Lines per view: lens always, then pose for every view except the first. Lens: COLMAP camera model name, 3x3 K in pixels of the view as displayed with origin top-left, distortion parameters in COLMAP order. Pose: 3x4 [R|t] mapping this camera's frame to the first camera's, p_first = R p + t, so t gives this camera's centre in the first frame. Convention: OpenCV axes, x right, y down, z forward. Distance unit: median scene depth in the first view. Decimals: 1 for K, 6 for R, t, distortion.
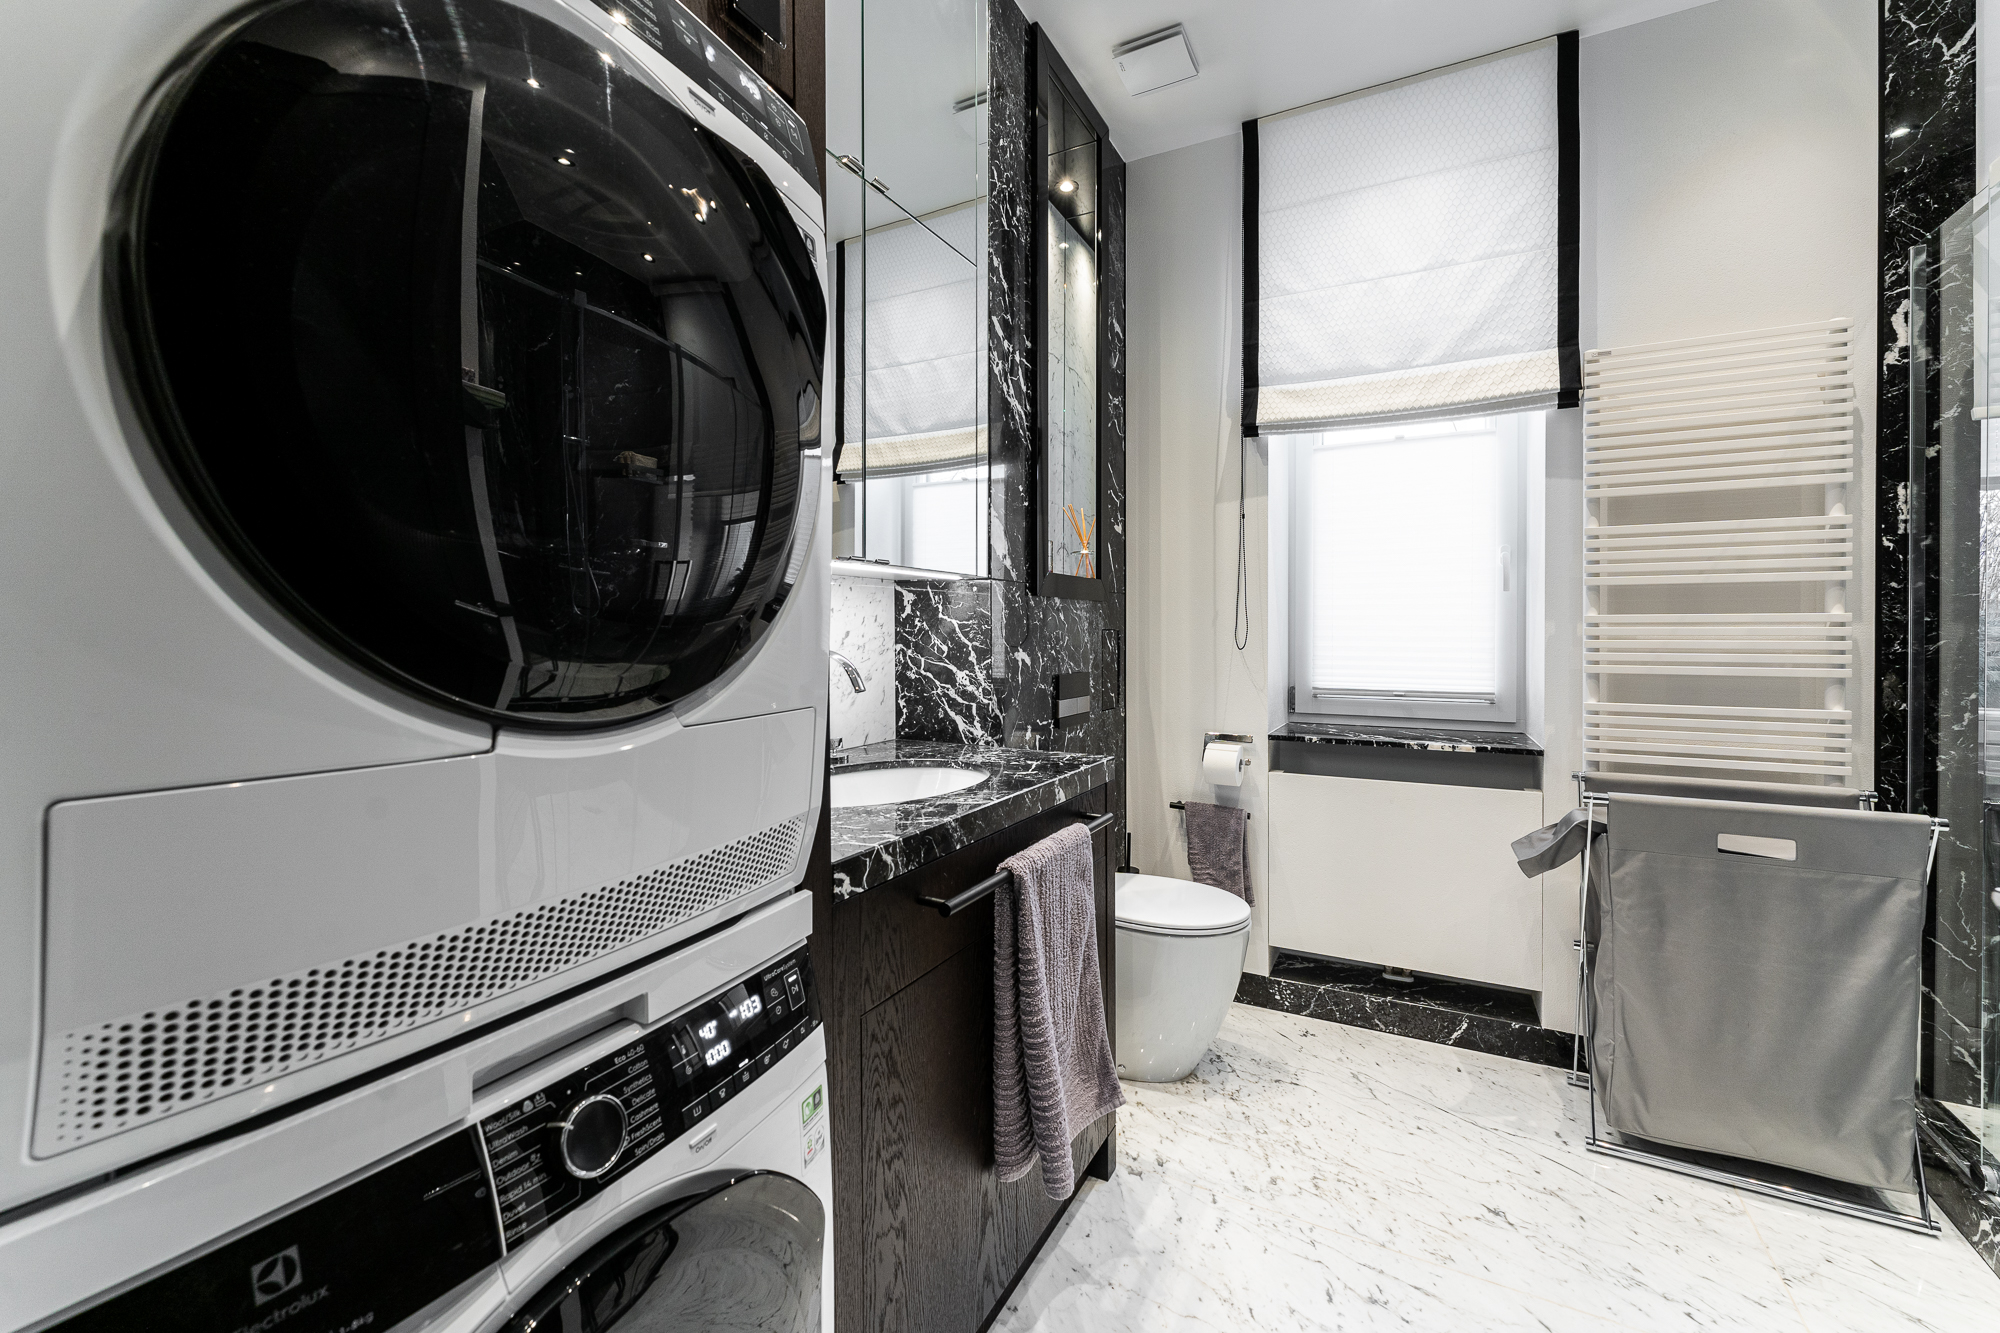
lens RADIAL K [[795.2, 0, 1002.3], [0, 795.2, 633.5], [0, 0, 1]] dist [0.000882, -0.000740]
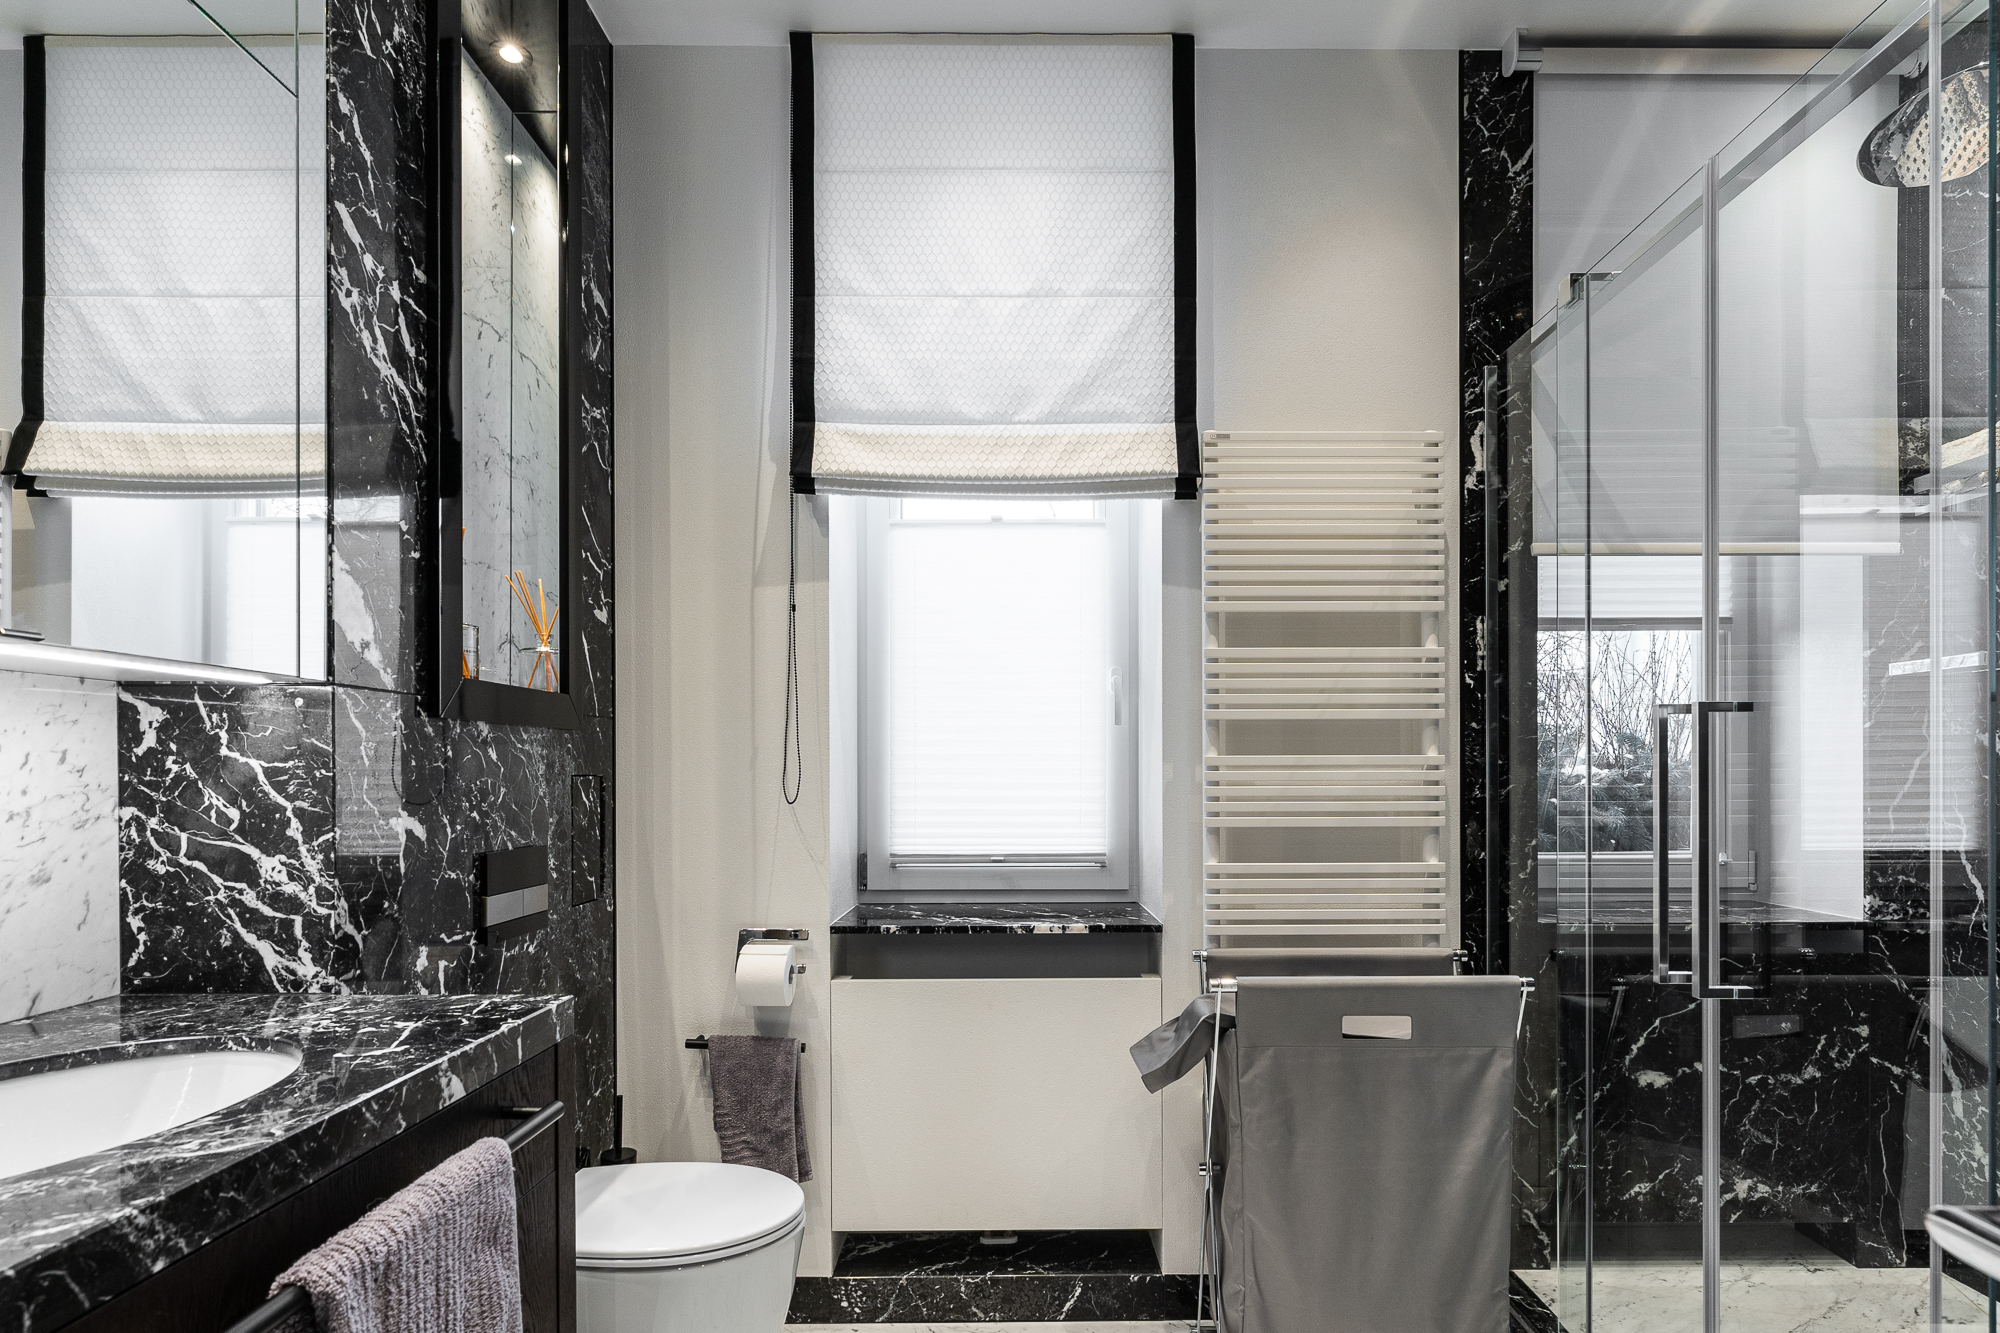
lens RADIAL K [[1063.6, 0, 1012.2], [0, 1063.6, 771.9], [0, 0, 1]] dist [-0.003759, 0.003080]
pose [[0.883299, -0.002582, 0.468802, 0.051342], [0.004357, 0.999987, -0.002703, -0.004820], [-0.468789, 0.004431, 0.883299, 0.136009]]
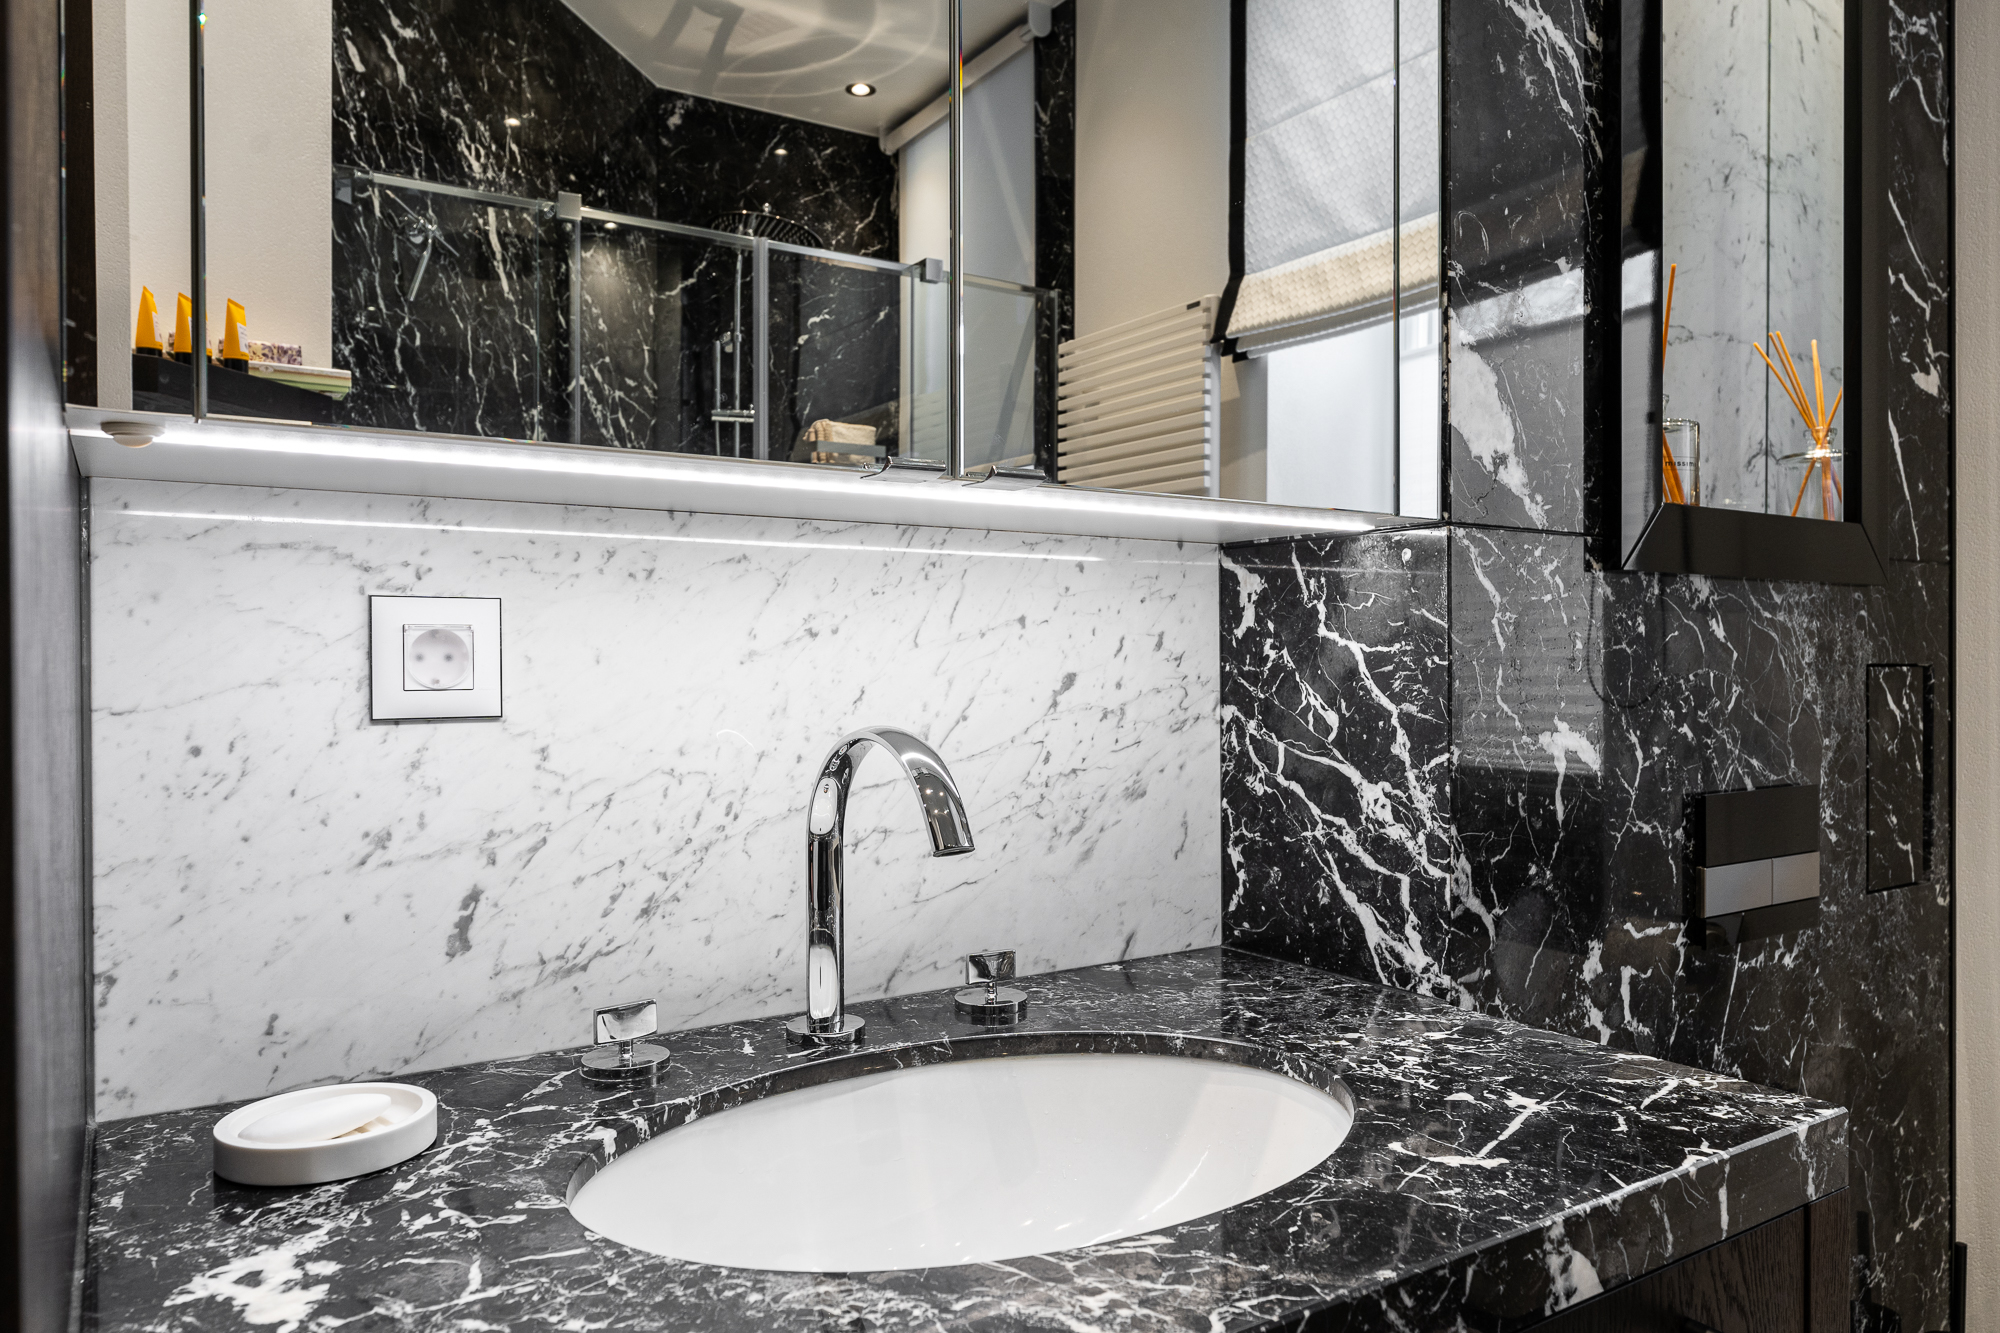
lens RADIAL K [[1362.2, 0, 1004.2], [0, 1362.2, 668.2], [0, 0, 1]] dist [0.006852, -0.007349]
pose [[0.885762, -0.000356, -0.464139, 0.085069], [0.001251, 0.999998, 0.001620, -0.006178], [0.464137, -0.002015, 0.885761, 0.354639]]
